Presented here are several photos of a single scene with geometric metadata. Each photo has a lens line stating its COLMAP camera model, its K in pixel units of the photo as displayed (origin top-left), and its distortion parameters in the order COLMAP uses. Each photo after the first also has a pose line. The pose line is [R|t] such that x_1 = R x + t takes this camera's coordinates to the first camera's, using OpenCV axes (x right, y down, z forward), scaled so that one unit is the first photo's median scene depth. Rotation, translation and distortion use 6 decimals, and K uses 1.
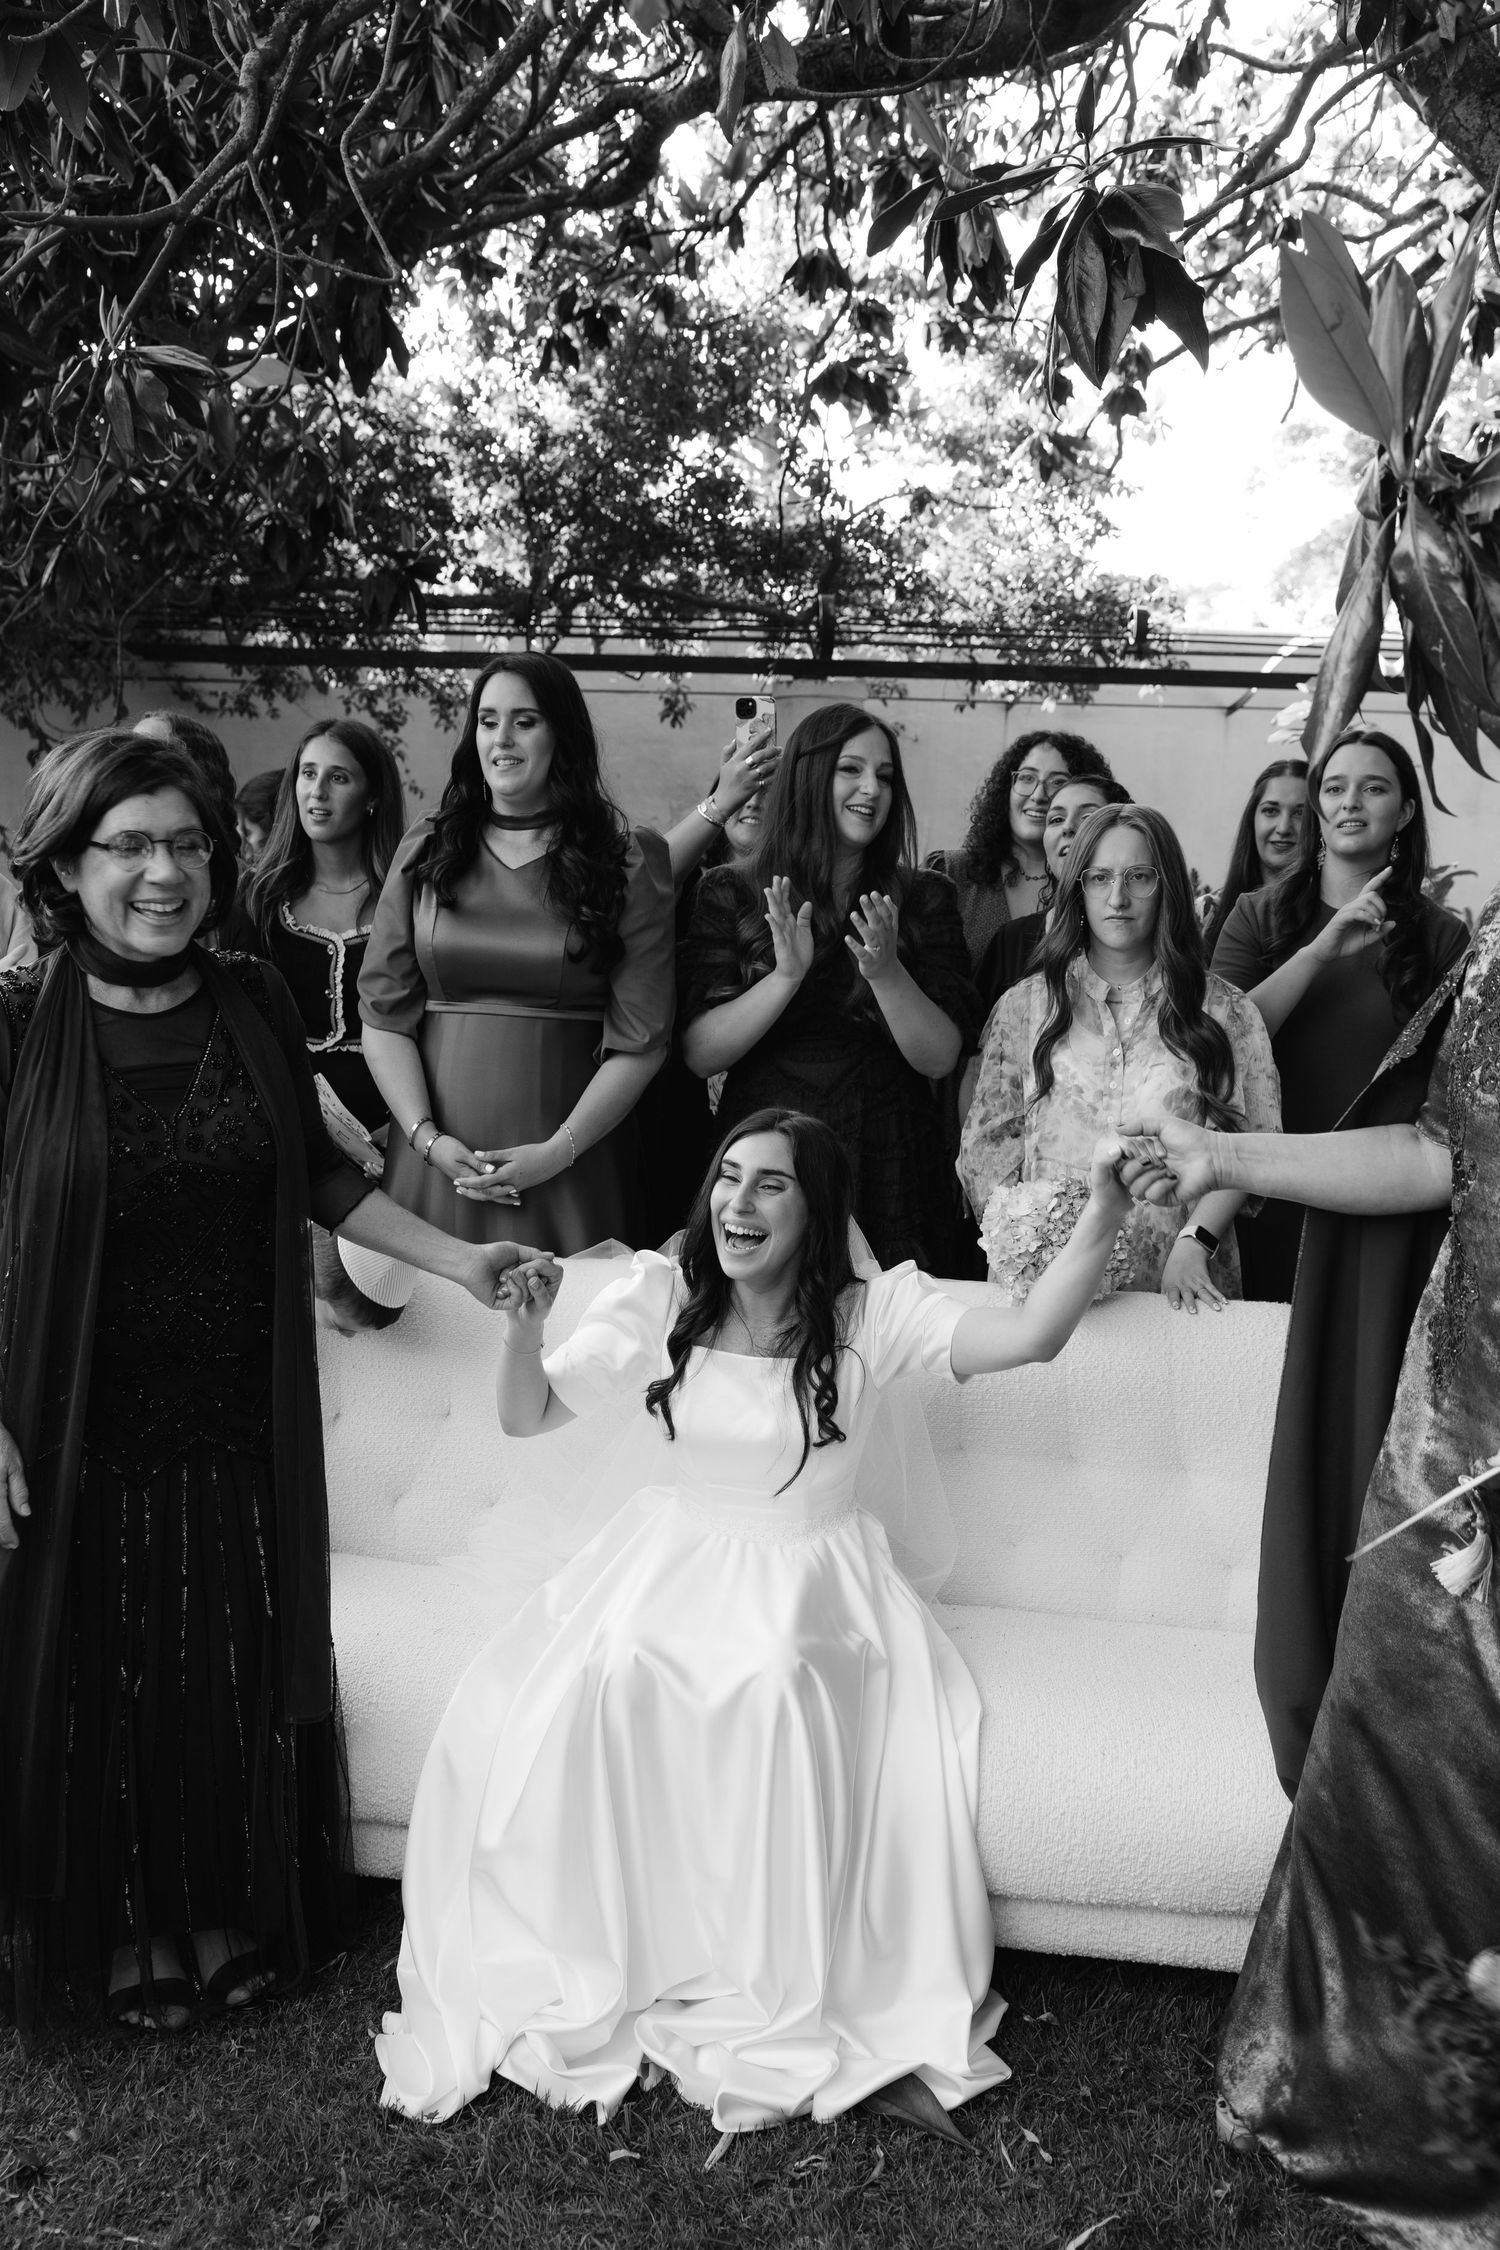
lens RADIAL K [[1957.1, 0, 750.0], [0, 1957.1, 1125.0], [0, 0, 1]] dist [-0.067061, 0.095075]
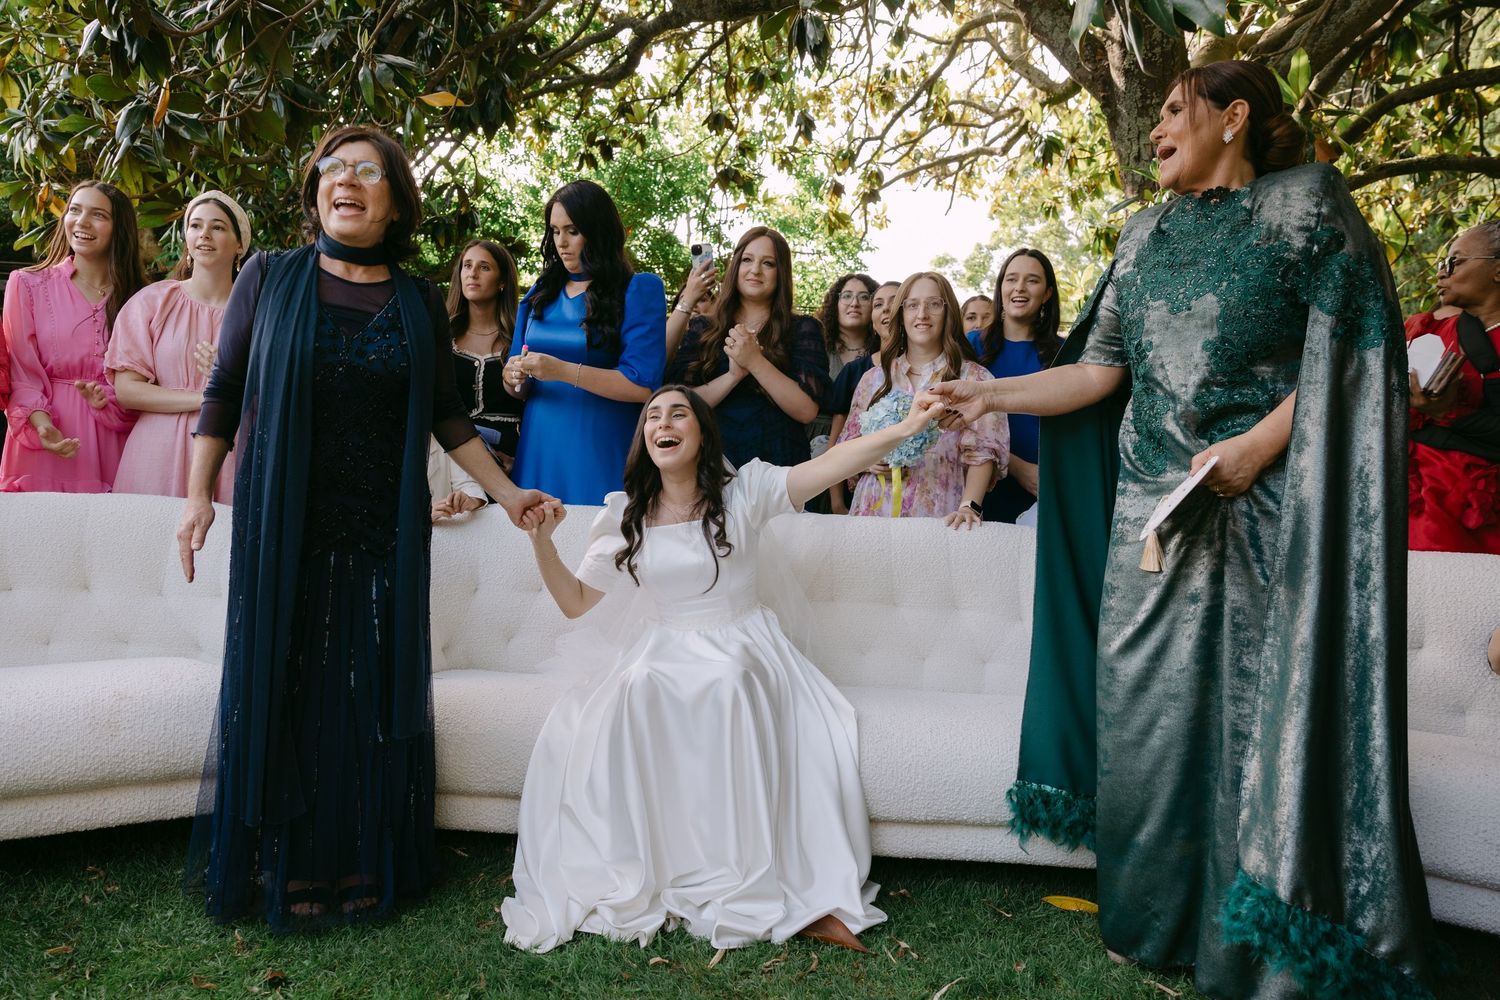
lens RADIAL K [[993.0, 0, 750.0], [0, 993.0, 500.0], [0, 0, 1]] dist [0.004102, 0.002401]
pose [[0.996345, 0.004337, 0.085309, -0.039538], [0.007158, 0.990959, -0.133977, 0.168125], [-0.085119, 0.134098, 0.987306, 0.077505]]
